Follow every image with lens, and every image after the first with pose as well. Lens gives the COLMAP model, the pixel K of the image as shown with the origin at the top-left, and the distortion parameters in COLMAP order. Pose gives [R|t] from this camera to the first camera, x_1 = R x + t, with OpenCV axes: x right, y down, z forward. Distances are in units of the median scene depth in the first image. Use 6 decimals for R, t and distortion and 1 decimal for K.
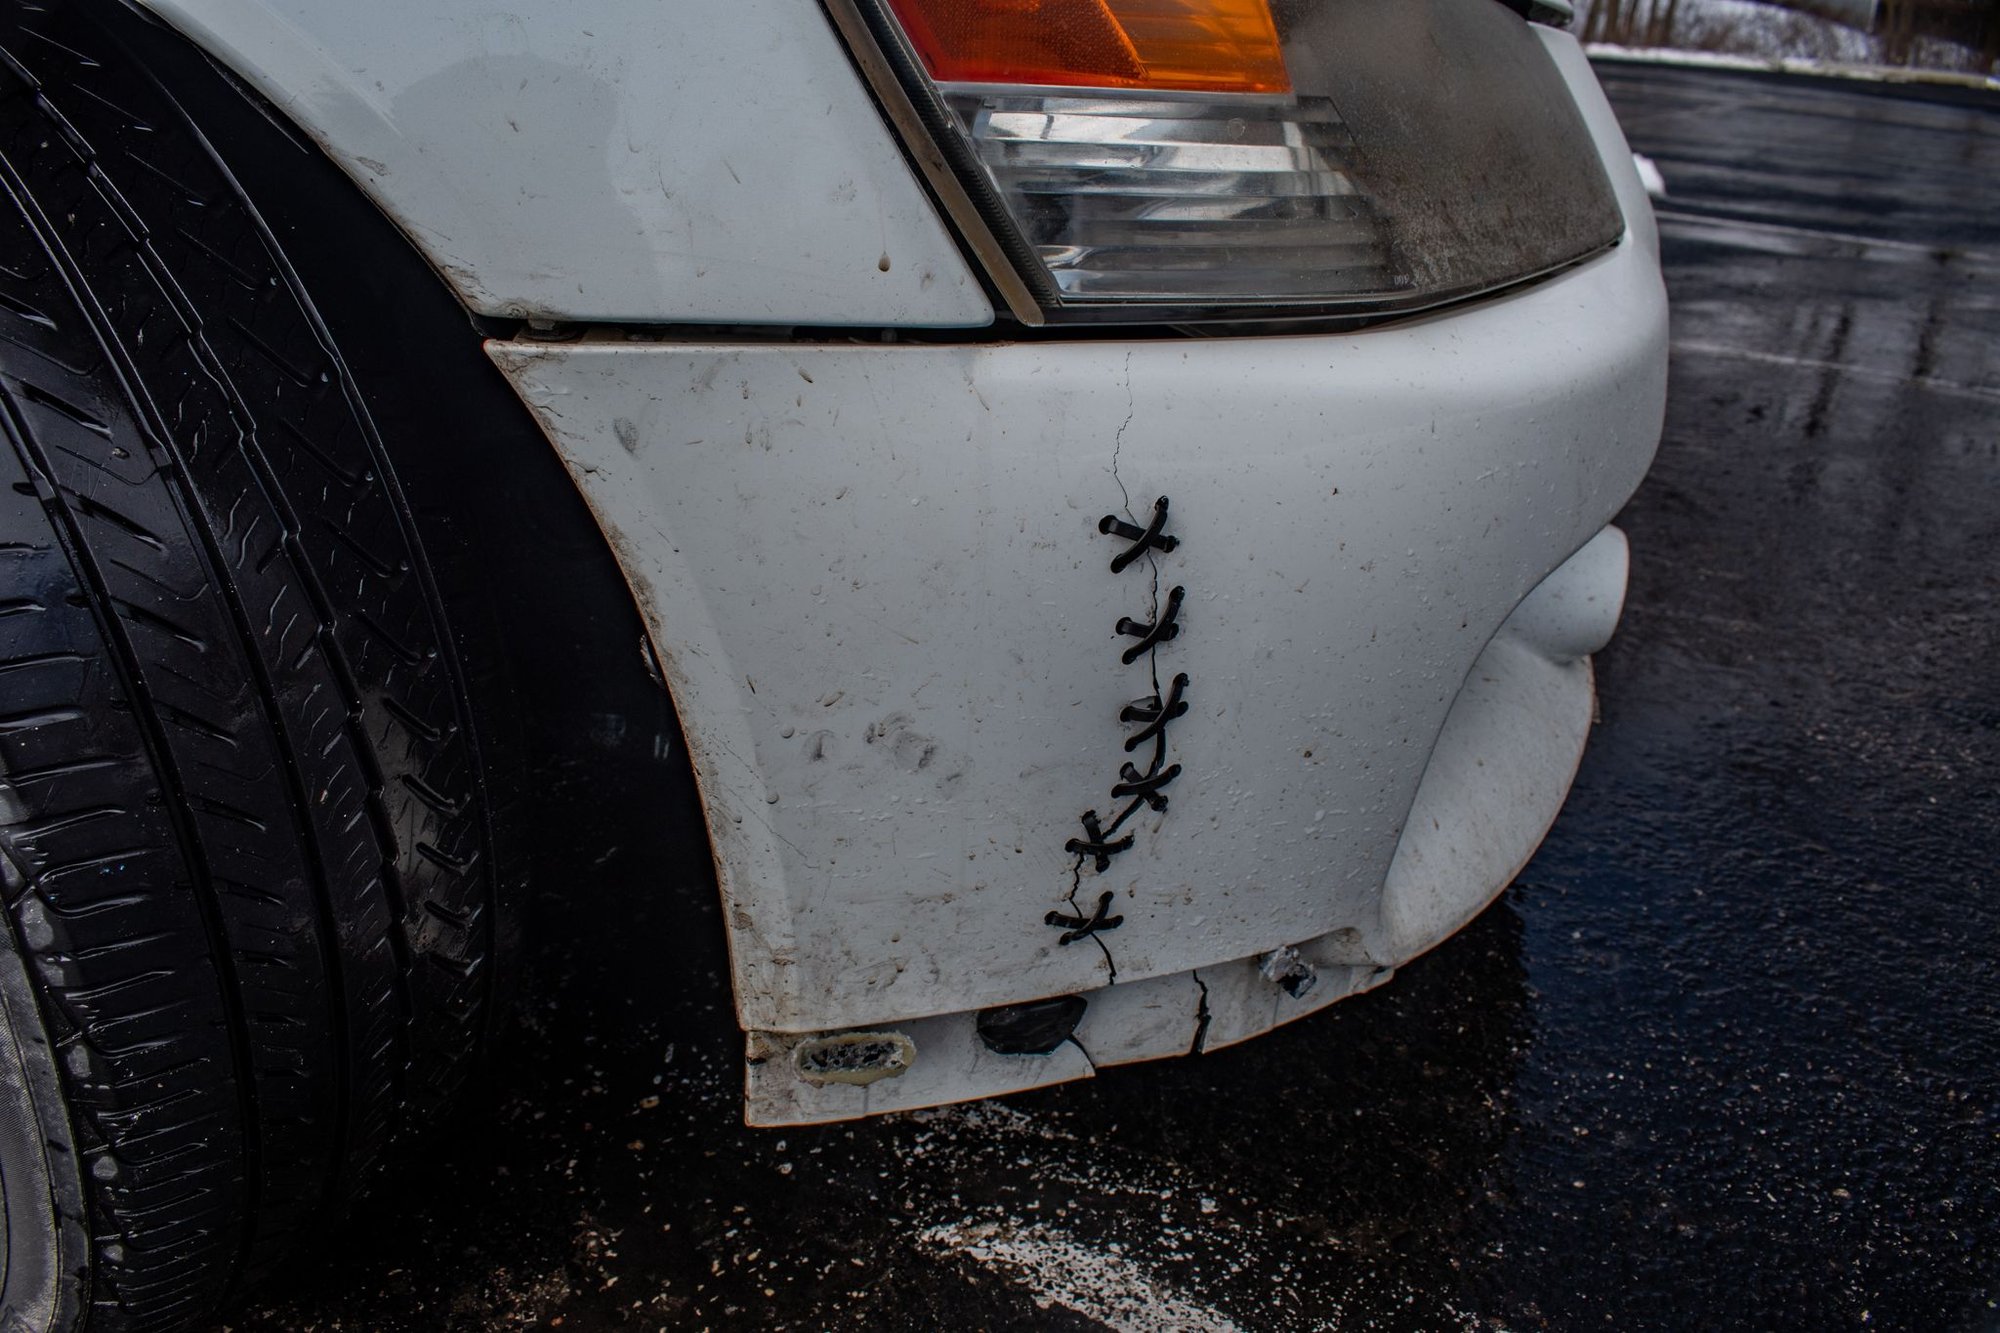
lens RADIAL K [[1544.2, 0, 1001.8], [0, 1544.2, 667.9], [0, 0, 1]] dist [-0.092916, 0.006493]
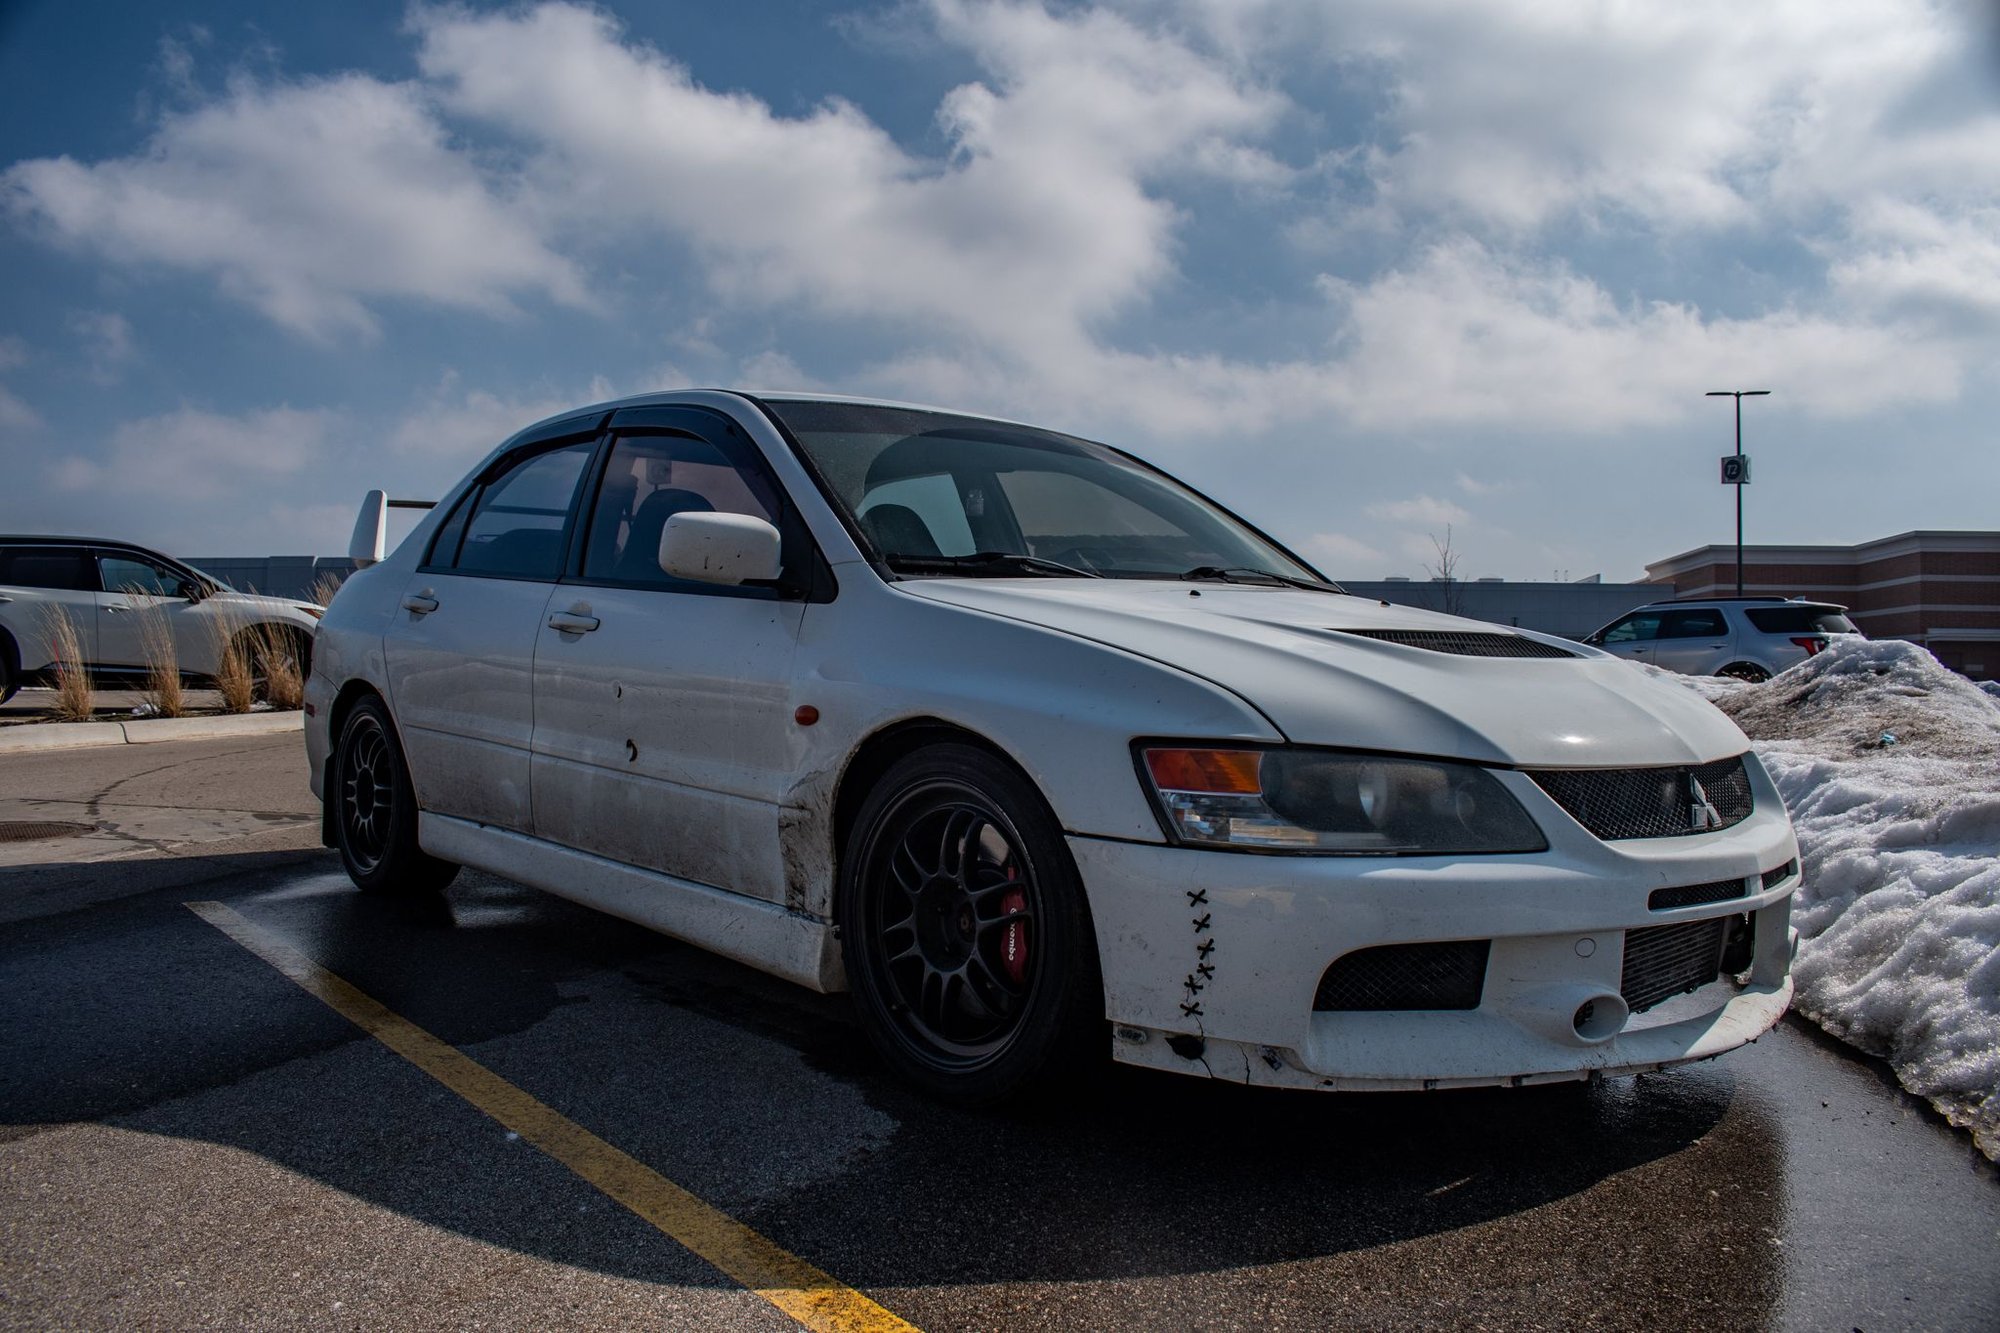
lens RADIAL K [[1592.0, 0, 994.7], [0, 1592.0, 679.3], [0, 0, 1]] dist [-0.098148, 0.009434]
pose [[0.676989, -0.017709, -0.735780, 2.572526], [-0.279710, 0.918510, -0.279467, 0.641206], [0.680770, 0.395001, 0.616868, -1.969382]]
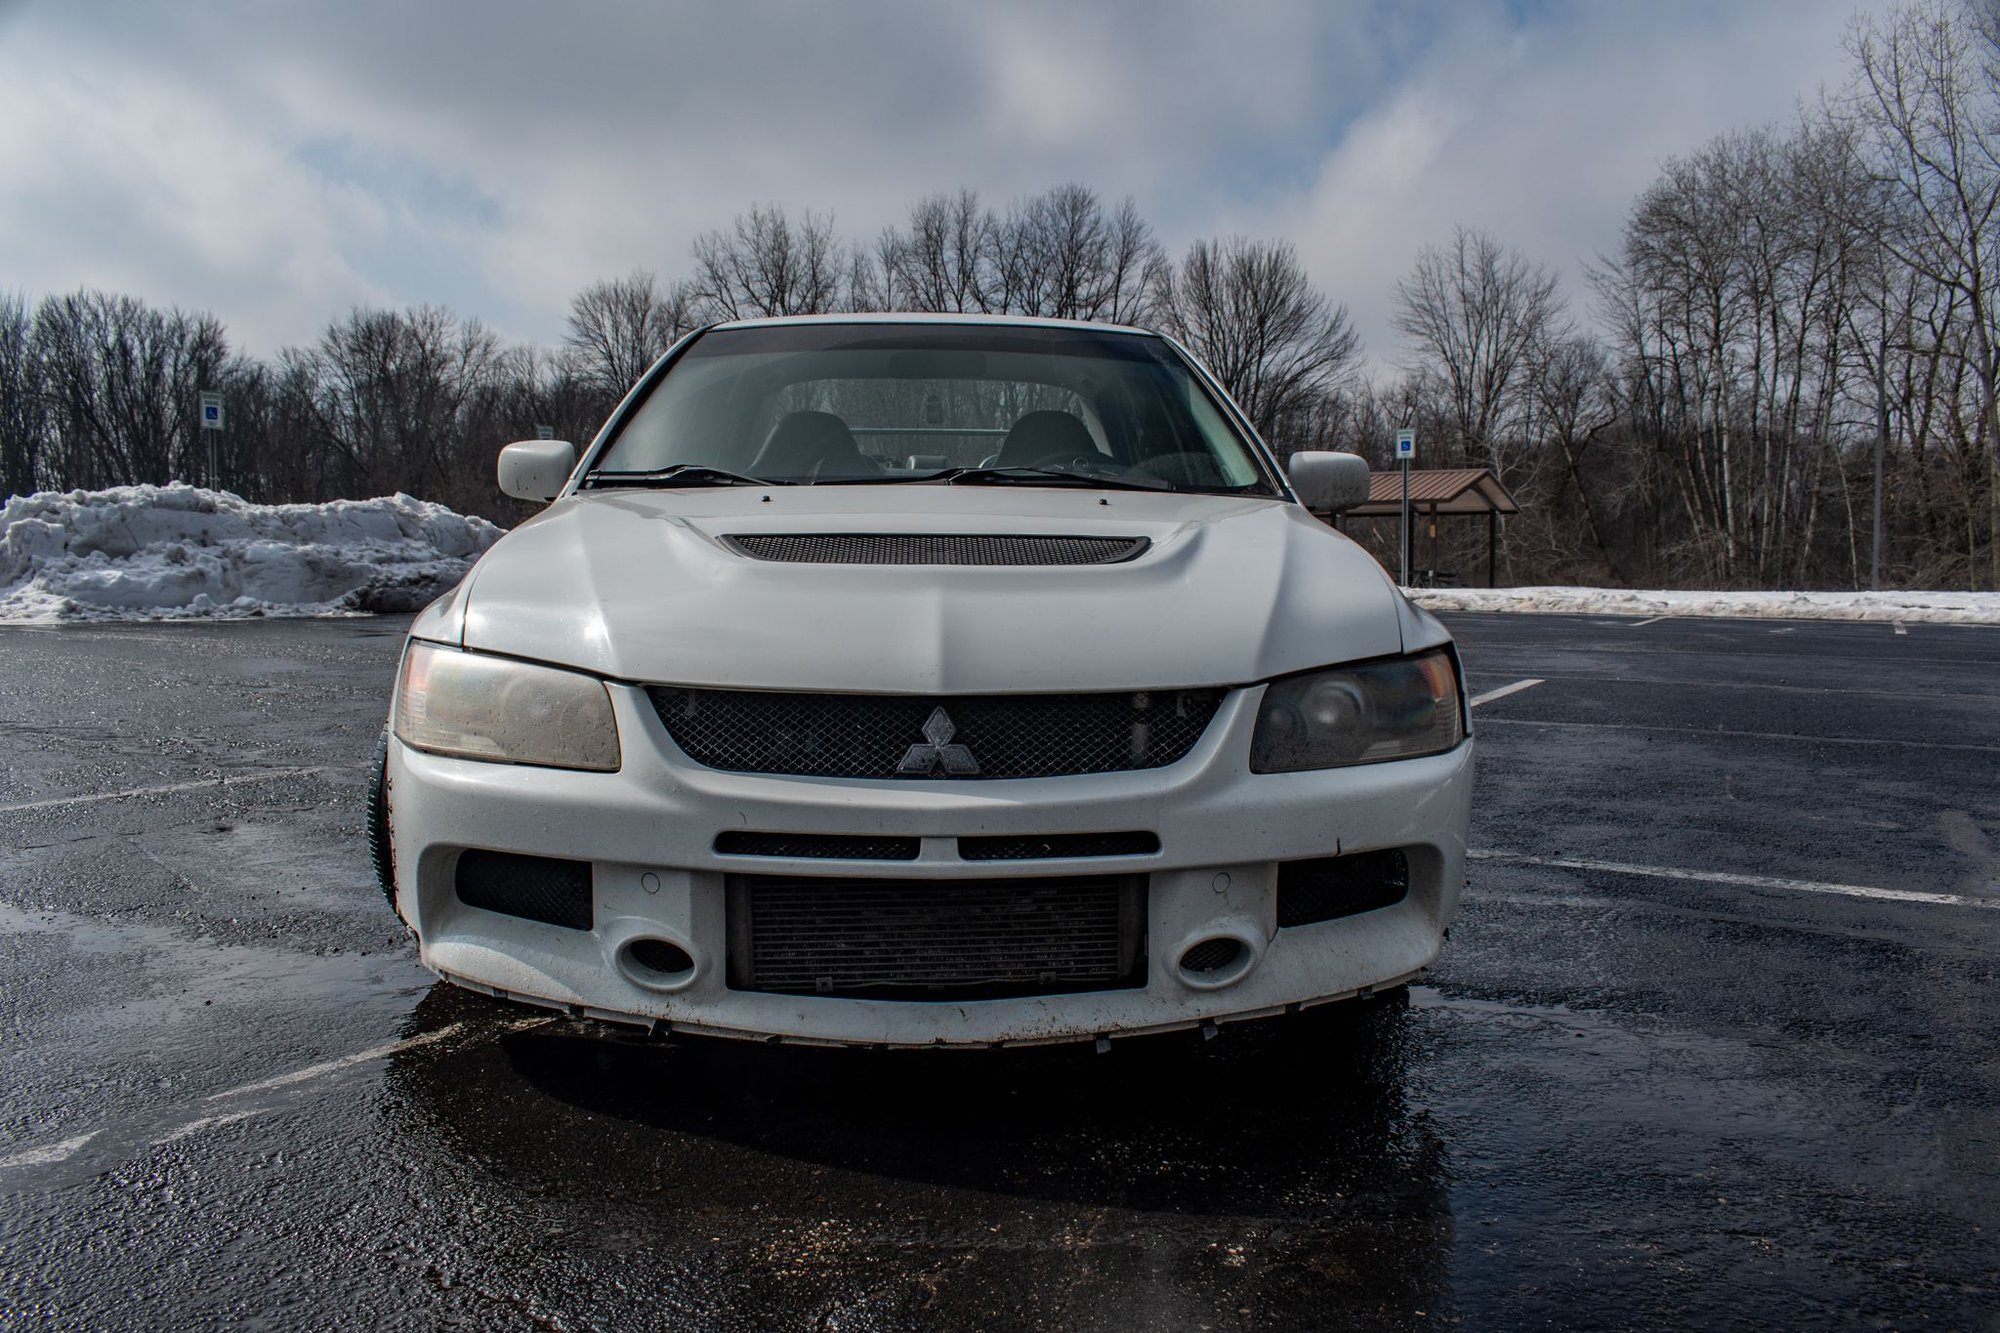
lens RADIAL K [[1573.1, 0, 994.2], [0, 1573.1, 670.2], [0, 0, 1]] dist [-0.098428, 0.013832]
pose [[0.070307, 0.036063, -0.996873, 4.261868], [-0.405952, 0.913884, 0.004430, -1.020283], [0.911186, 0.404371, 0.078892, 1.939229]]
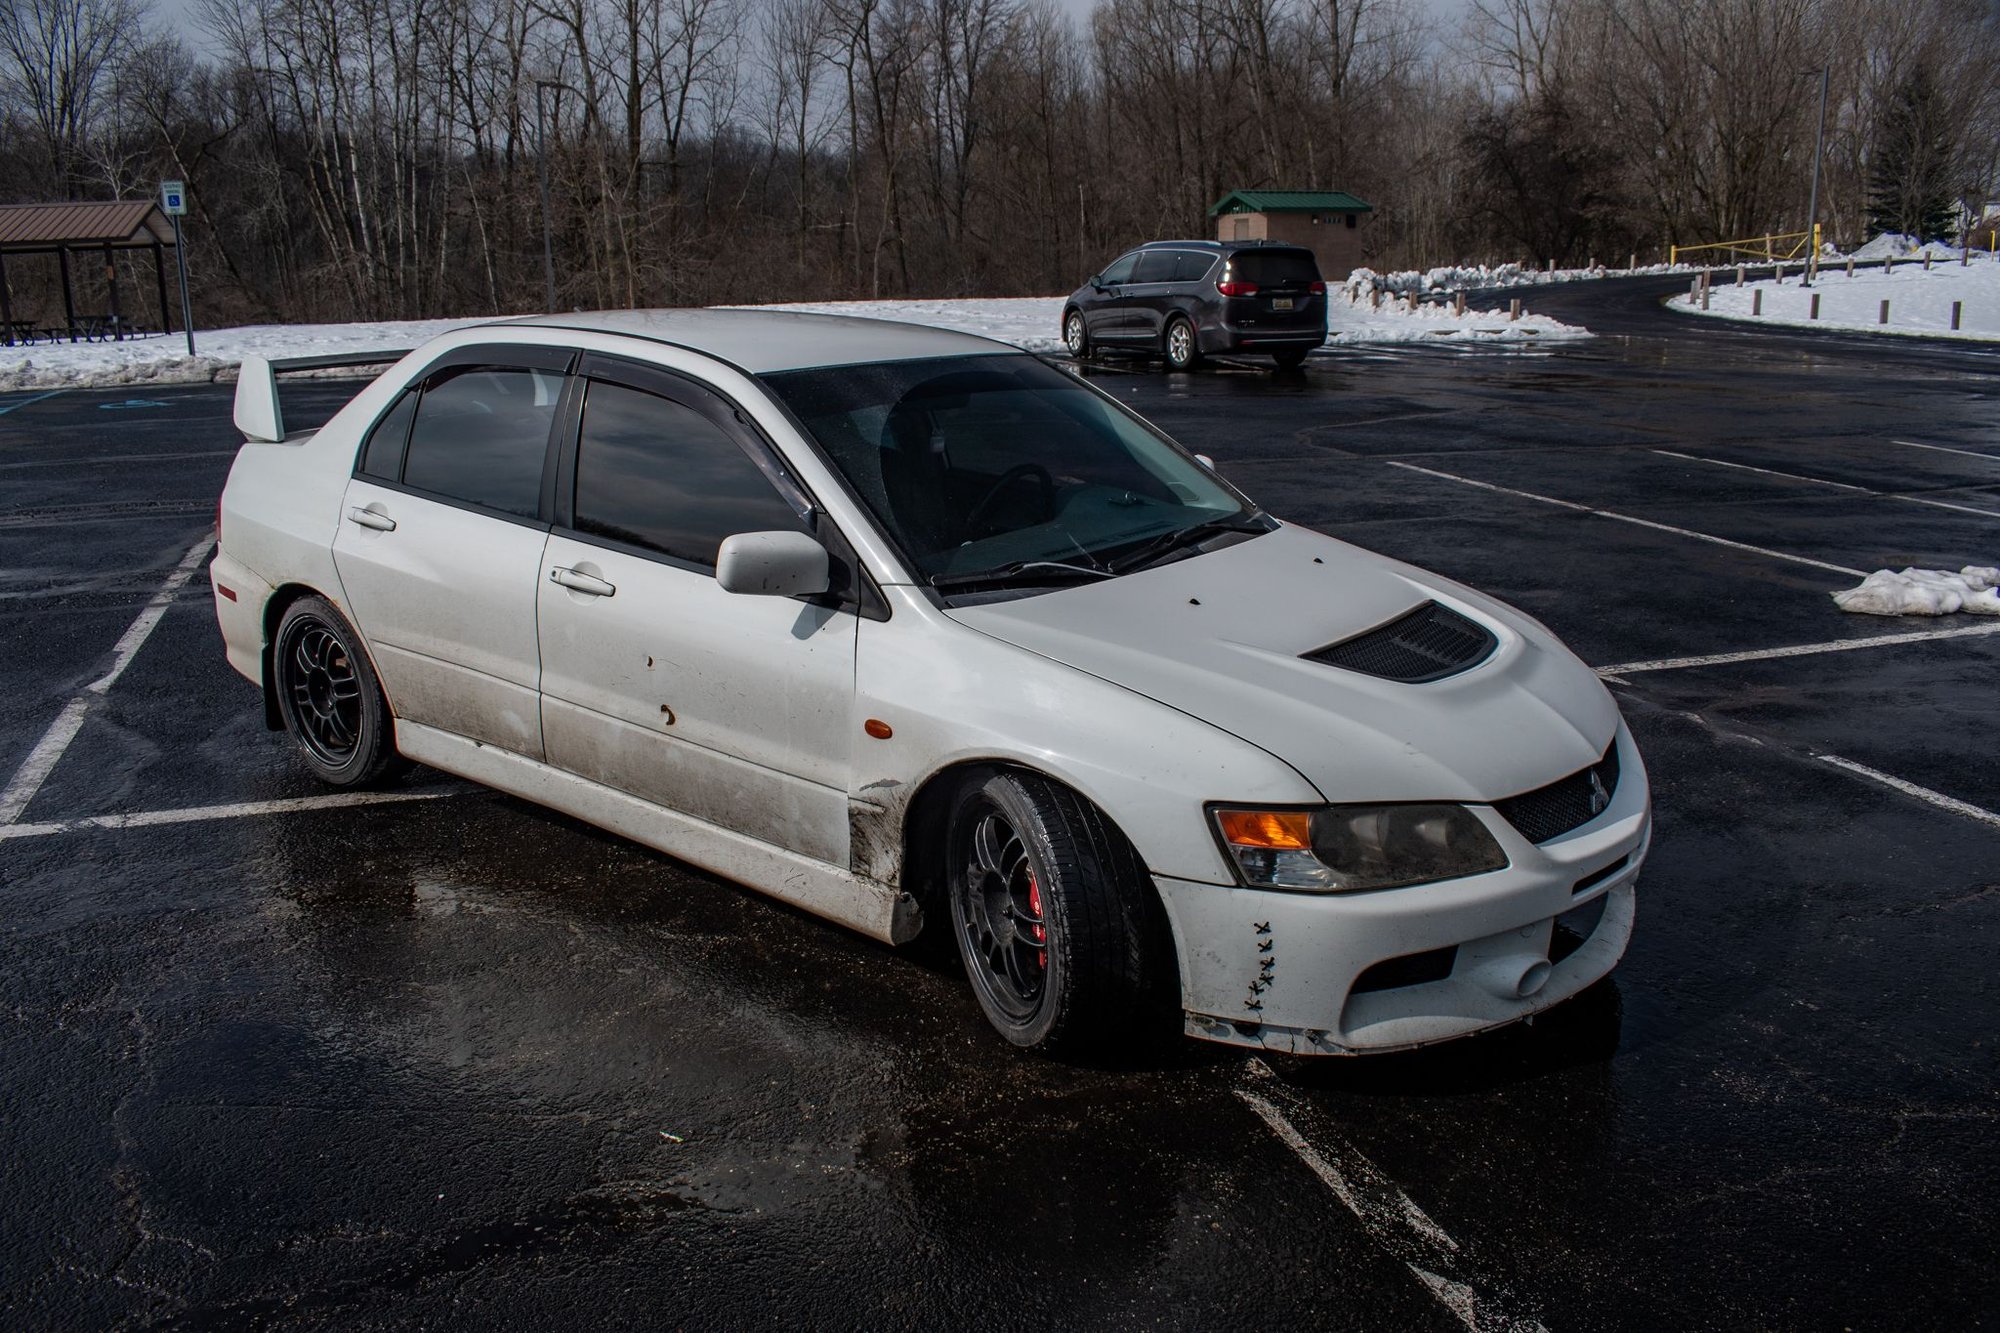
lens RADIAL K [[1553.0, 0, 991.4], [0, 1553.0, 672.0], [0, 0, 1]] dist [-0.100414, 0.019180]
pose [[0.807795, 0.118696, -0.577390, 2.104055], [-0.211982, 0.972482, -0.096657, -0.213150], [0.550028, 0.200476, 0.810727, -3.645537]]
